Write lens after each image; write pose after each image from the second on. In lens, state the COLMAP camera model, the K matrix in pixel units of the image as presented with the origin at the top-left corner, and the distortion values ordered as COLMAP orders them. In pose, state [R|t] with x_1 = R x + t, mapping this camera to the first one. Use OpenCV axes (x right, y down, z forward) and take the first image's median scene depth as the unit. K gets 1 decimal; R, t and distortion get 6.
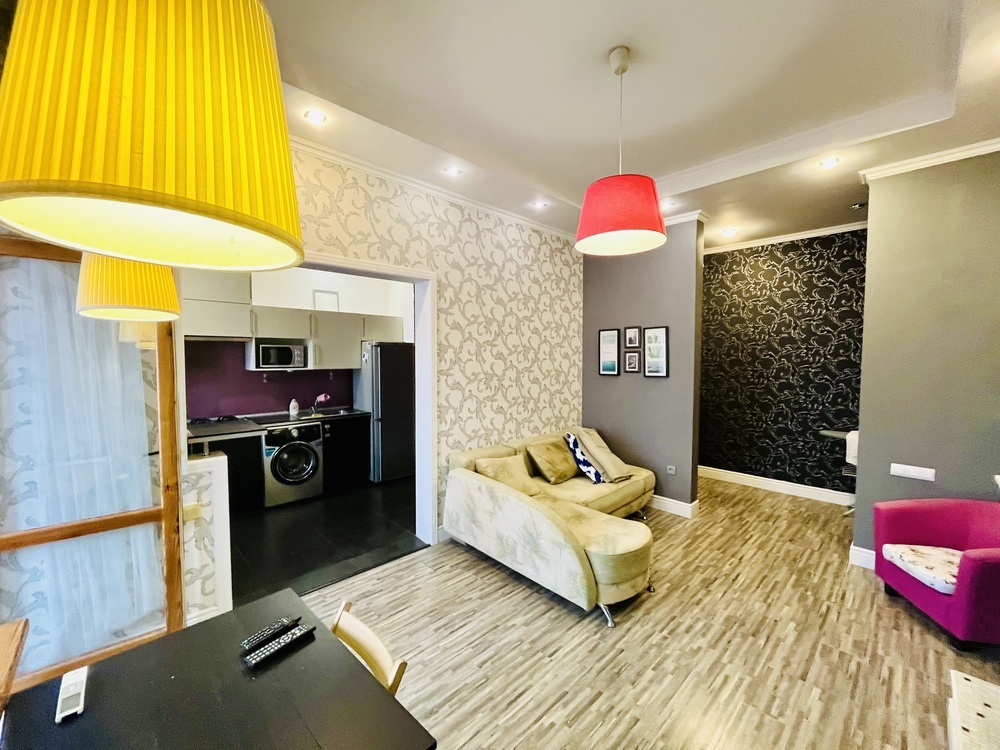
lens RADIAL K [[406.3, 0, 498.6], [0, 406.3, 372.4], [0, 0, 1]] dist [-0.001954, -0.000266]
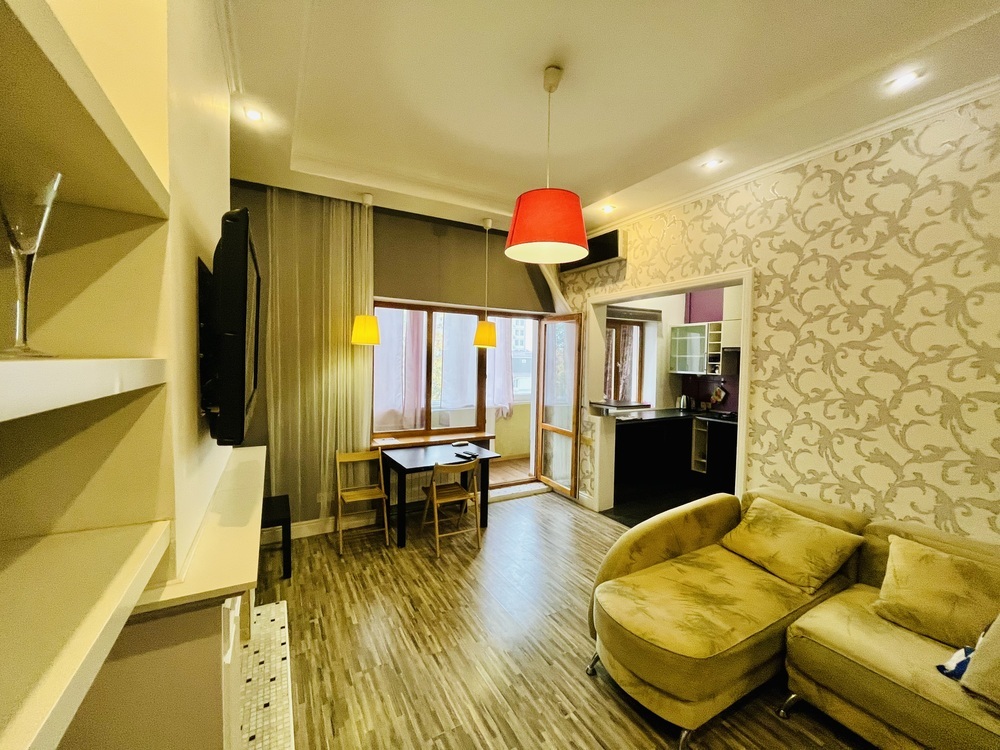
lens RADIAL K [[406.3, 0, 499.5], [0, 406.3, 373.9], [0, 0, 1]] dist [-0.001954, -0.000266]
pose [[-0.245451, 0.029482, -0.968961, 1.162462], [-0.059827, 0.997171, 0.045495, -0.036934], [0.967561, 0.069137, -0.242992, 0.995810]]
